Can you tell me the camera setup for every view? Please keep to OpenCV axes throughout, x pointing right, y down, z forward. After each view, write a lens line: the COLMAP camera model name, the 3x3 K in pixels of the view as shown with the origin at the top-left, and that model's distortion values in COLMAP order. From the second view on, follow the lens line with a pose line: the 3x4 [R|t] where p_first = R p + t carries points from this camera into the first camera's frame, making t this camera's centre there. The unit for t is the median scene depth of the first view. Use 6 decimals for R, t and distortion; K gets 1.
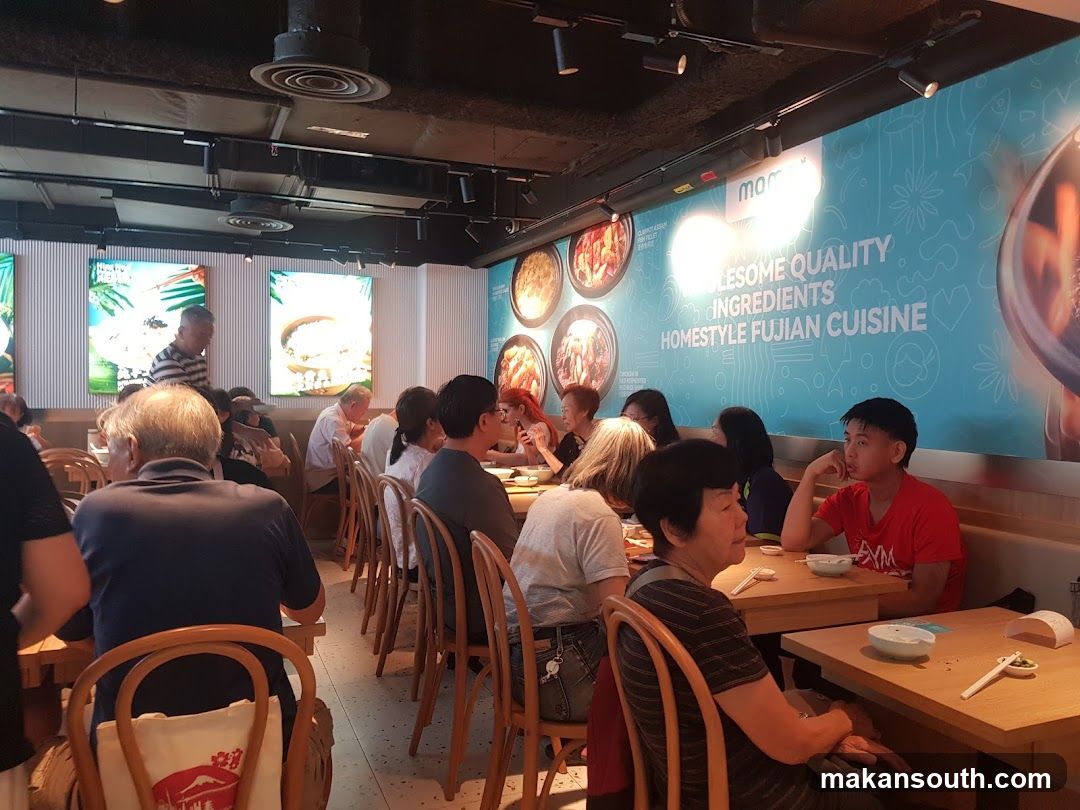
lens RADIAL K [[841.6, 0, 550.8], [0, 841.6, 410.0], [0, 0, 1]] dist [0.016246, -0.029594]
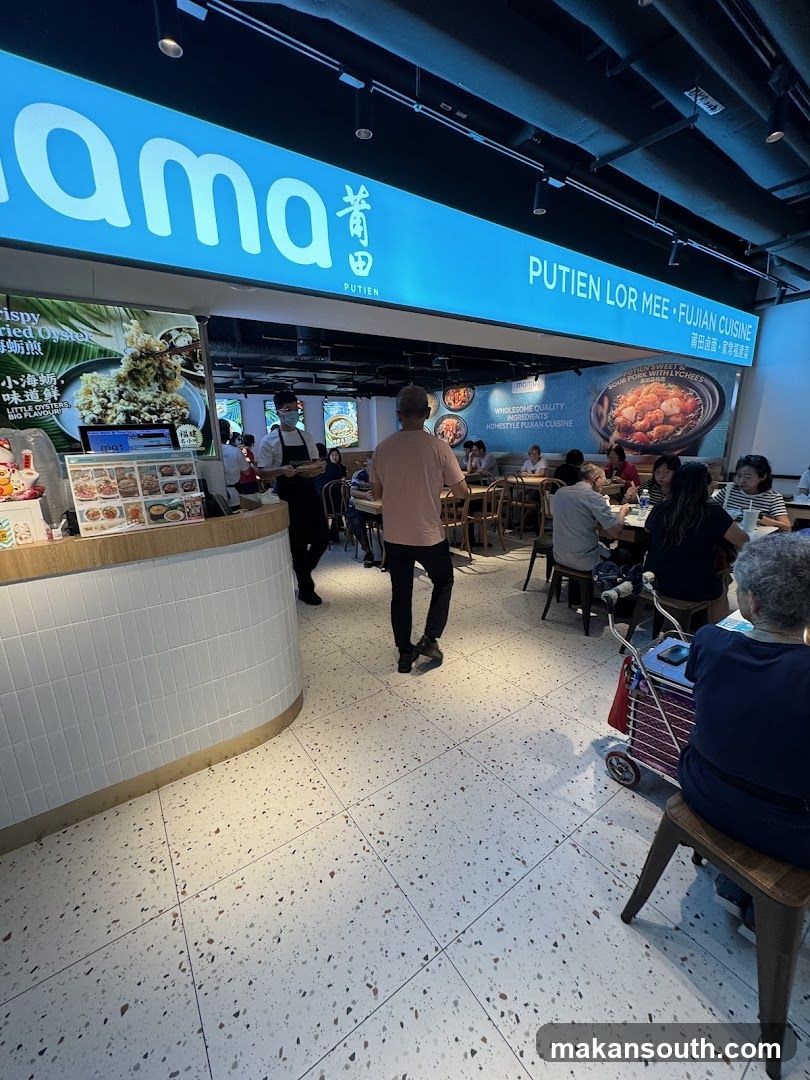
lens RADIAL K [[429.9, 0, 404.1], [0, 429.9, 543.8], [0, 0, 1]] dist [-0.008385, -0.000009]
pose [[0.975288, -0.093127, 0.200349, -0.486549], [0.046889, 0.973411, 0.224214, -0.021710], [-0.215903, -0.209279, 0.953723, -0.569068]]
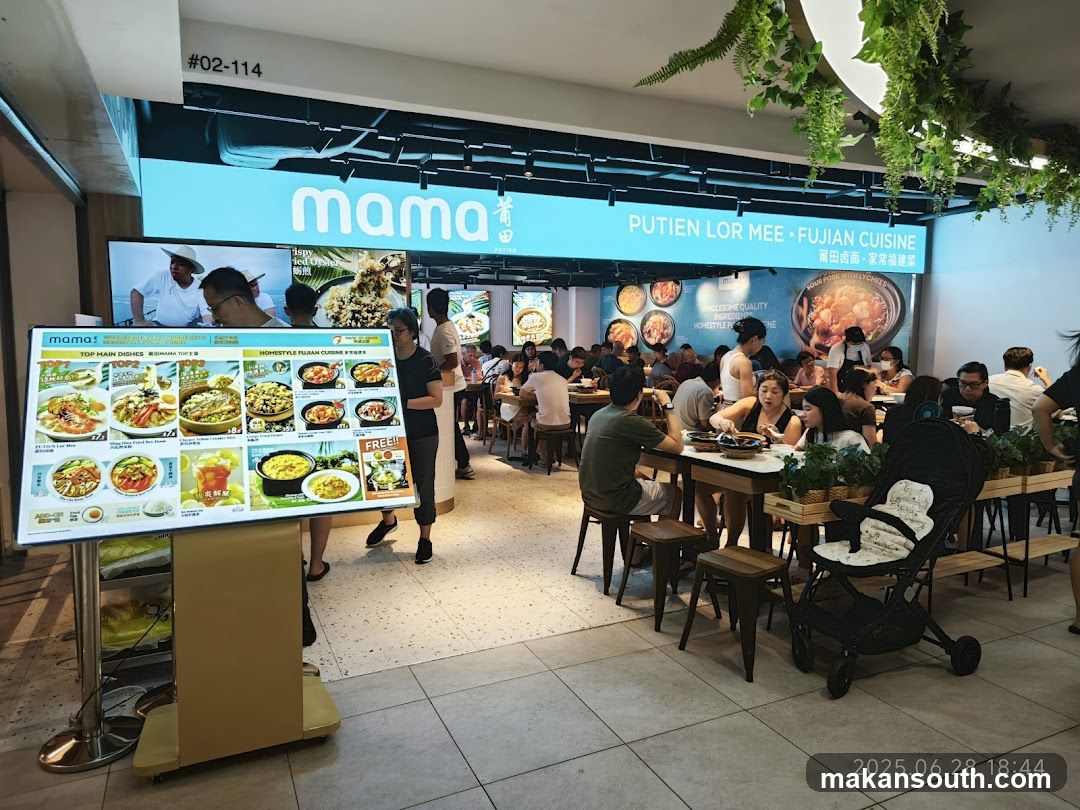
lens RADIAL K [[723.0, 0, 537.6], [0, 723.0, 399.0], [0, 0, 1]] dist [0.009569, 0.002710]
pose [[0.998982, -0.018515, 0.041144, -0.430189], [0.015757, 0.997671, 0.066372, -0.002666], [-0.042277, -0.065656, 0.996946, -1.242469]]
